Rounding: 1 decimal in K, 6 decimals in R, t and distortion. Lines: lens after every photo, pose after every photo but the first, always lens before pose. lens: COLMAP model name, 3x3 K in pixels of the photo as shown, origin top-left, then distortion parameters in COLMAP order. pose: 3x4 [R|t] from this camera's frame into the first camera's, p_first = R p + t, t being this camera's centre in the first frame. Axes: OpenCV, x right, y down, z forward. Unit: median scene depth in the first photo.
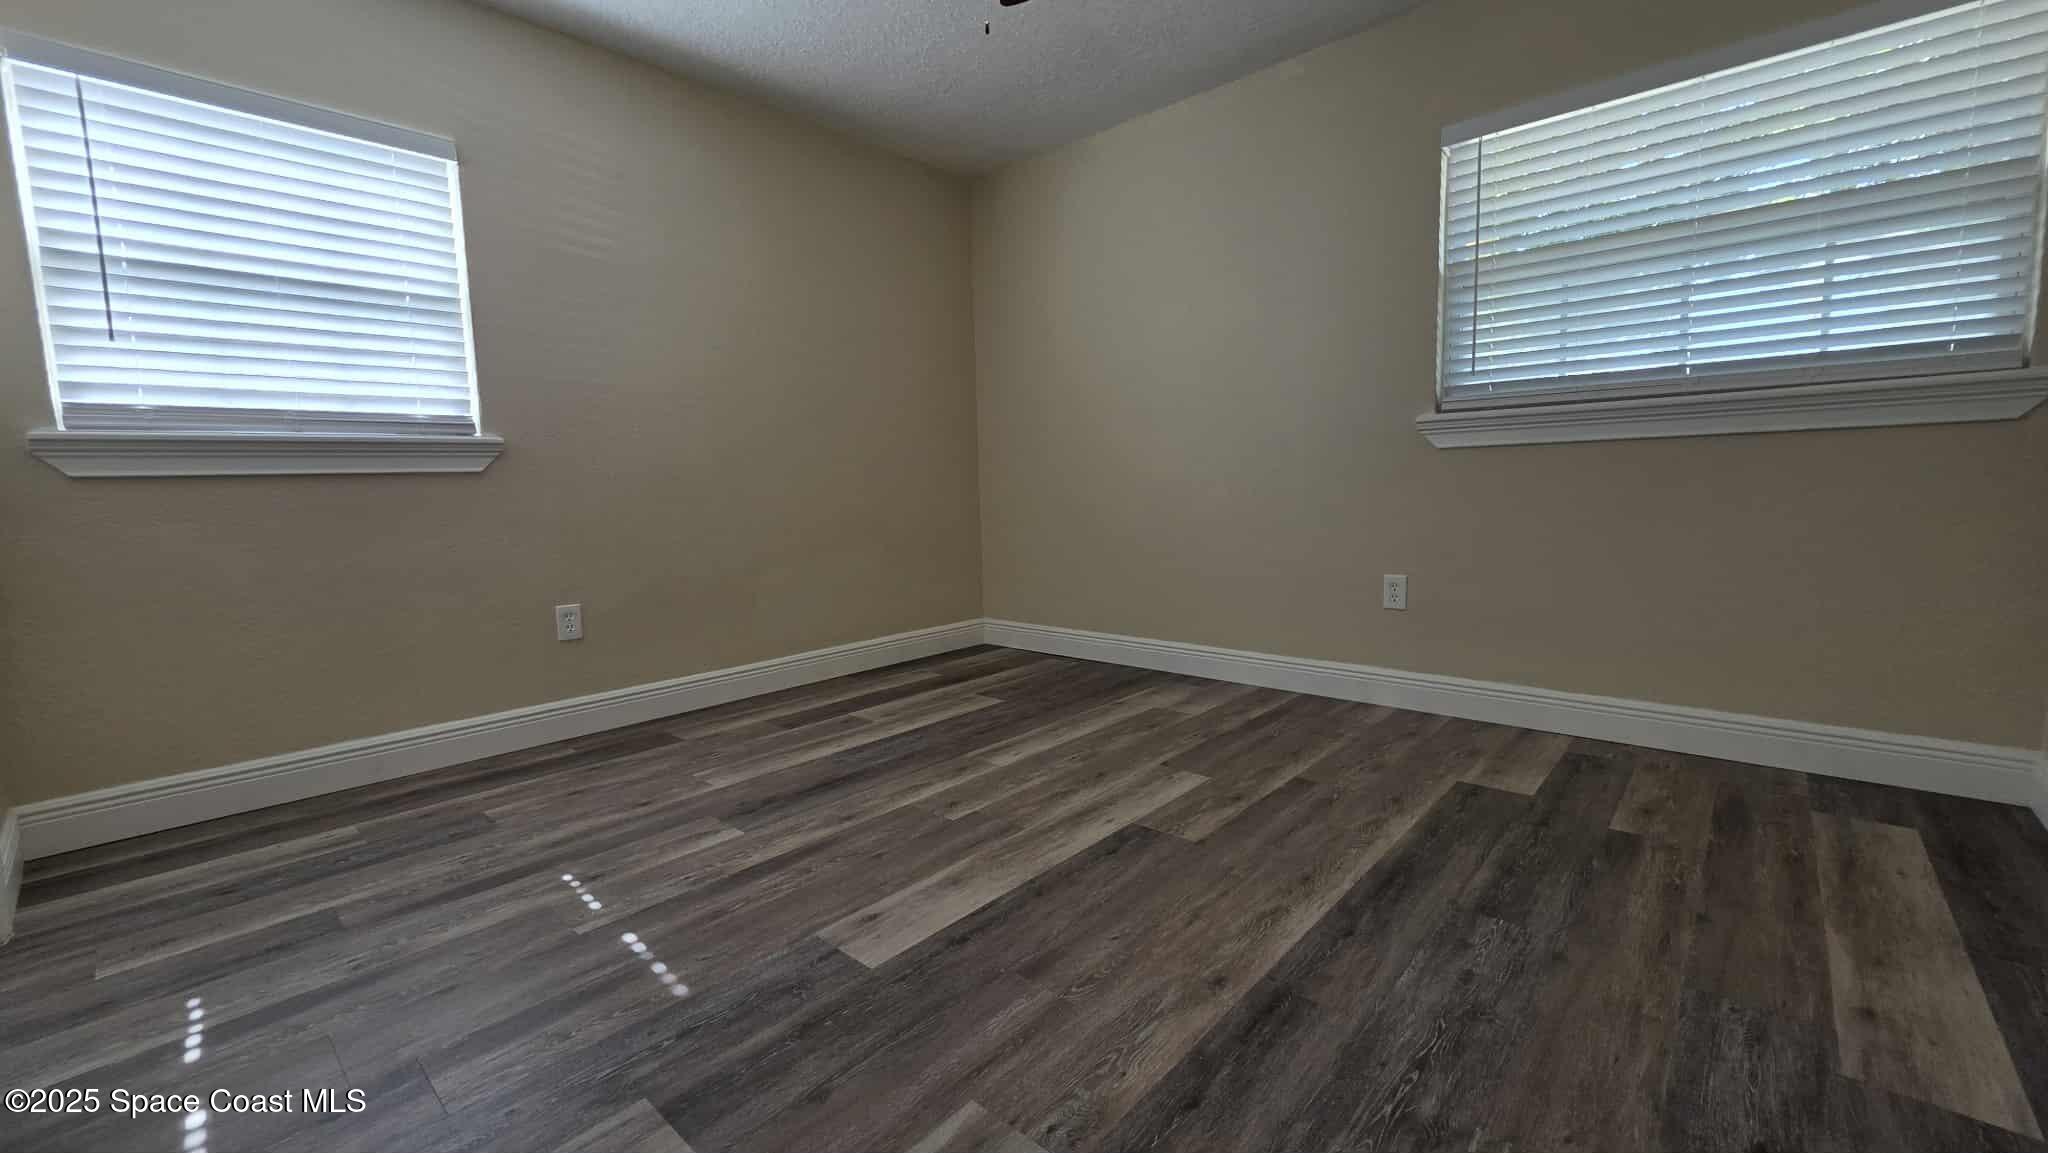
lens RADIAL K [[835.5, 0, 1008.8], [0, 835.5, 569.9], [0, 0, 1]] dist [0.002709, 0.000084]
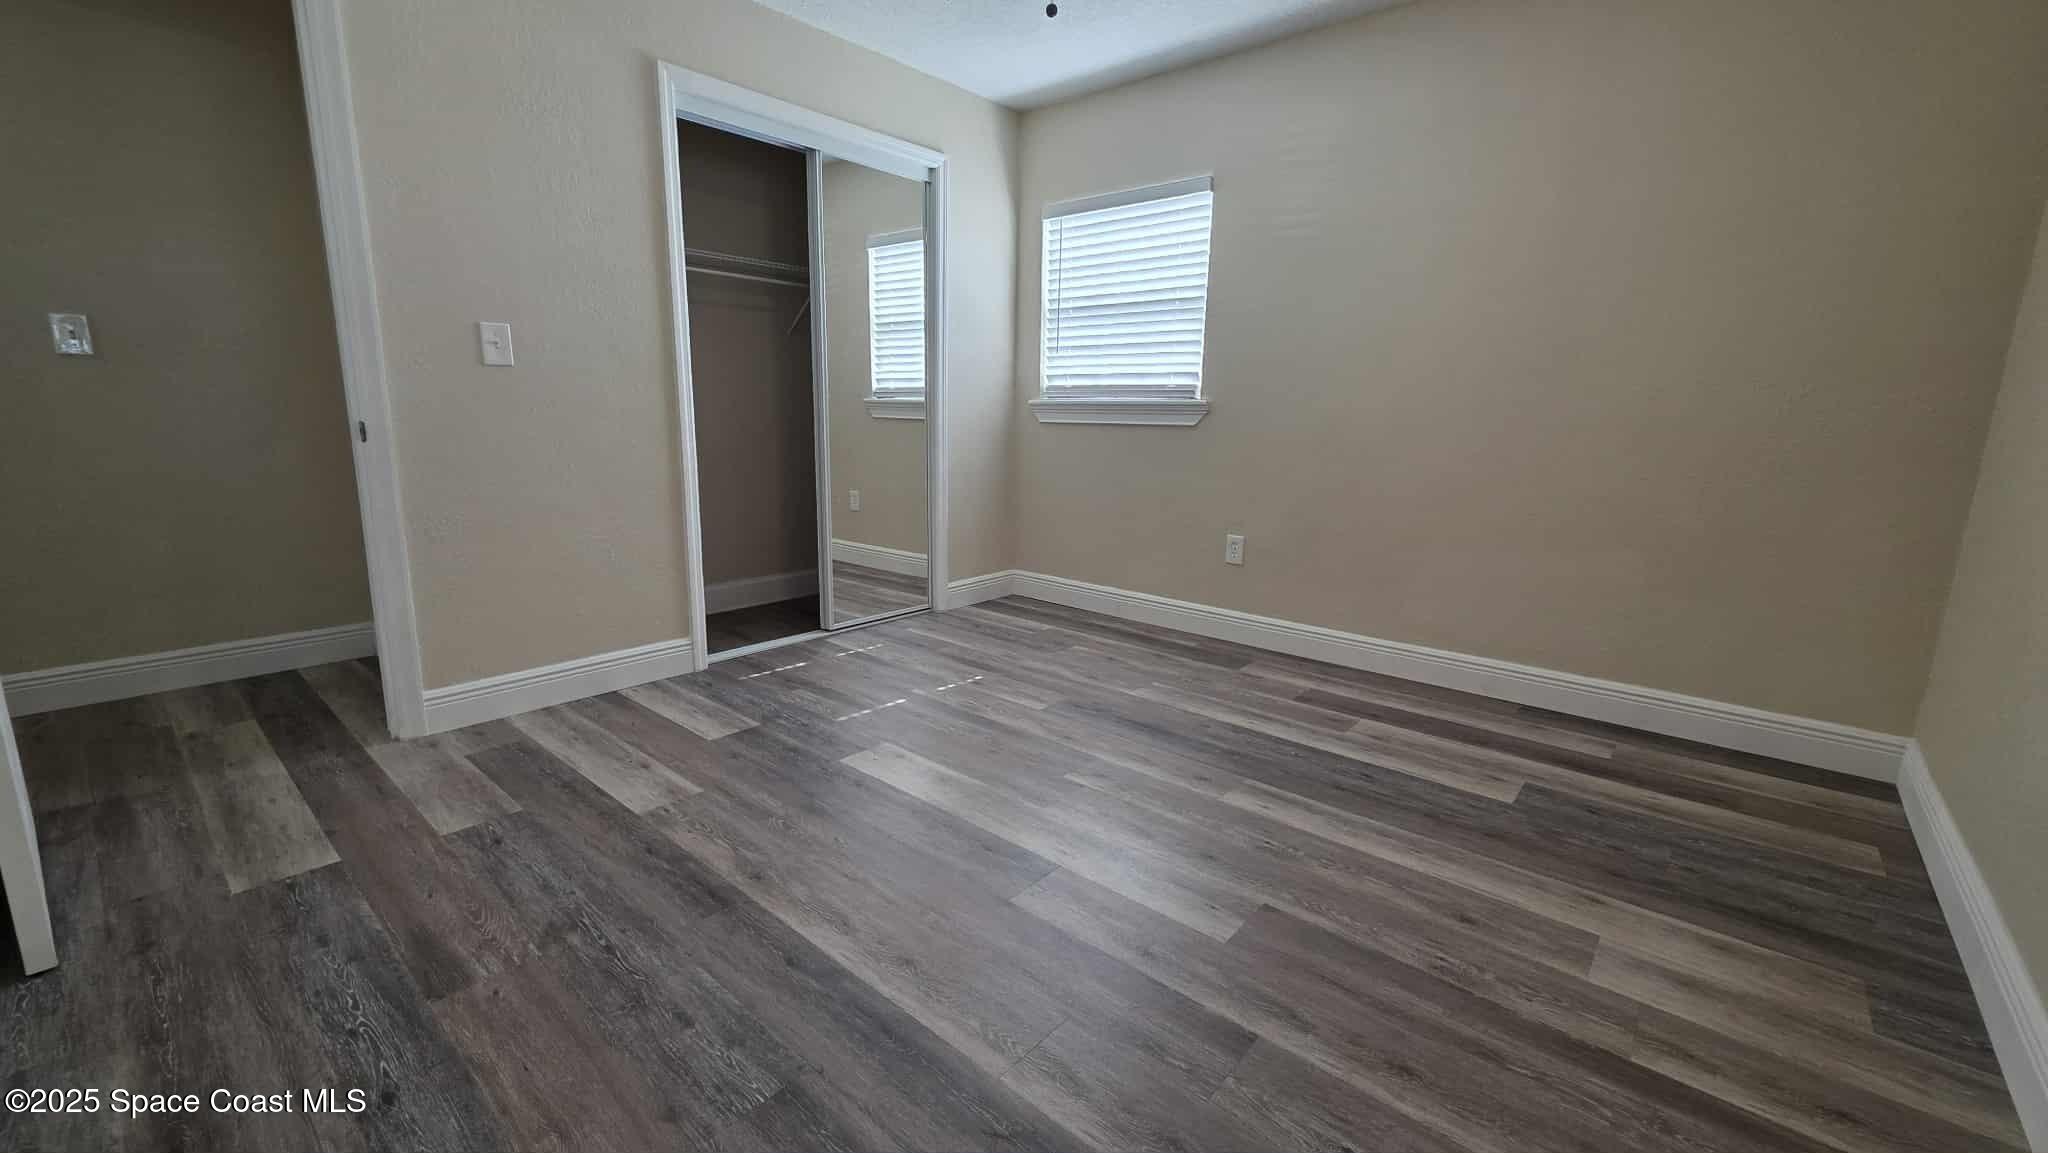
lens RADIAL K [[835.5, 0, 1013.5], [0, 835.5, 573.9], [0, 0, 1]] dist [0.002709, 0.000084]
pose [[0.005480, 0.226386, -0.974022, 0.809765], [-0.116162, 0.967587, 0.224237, -0.167949], [0.993215, 0.111916, 0.031600, 0.753761]]
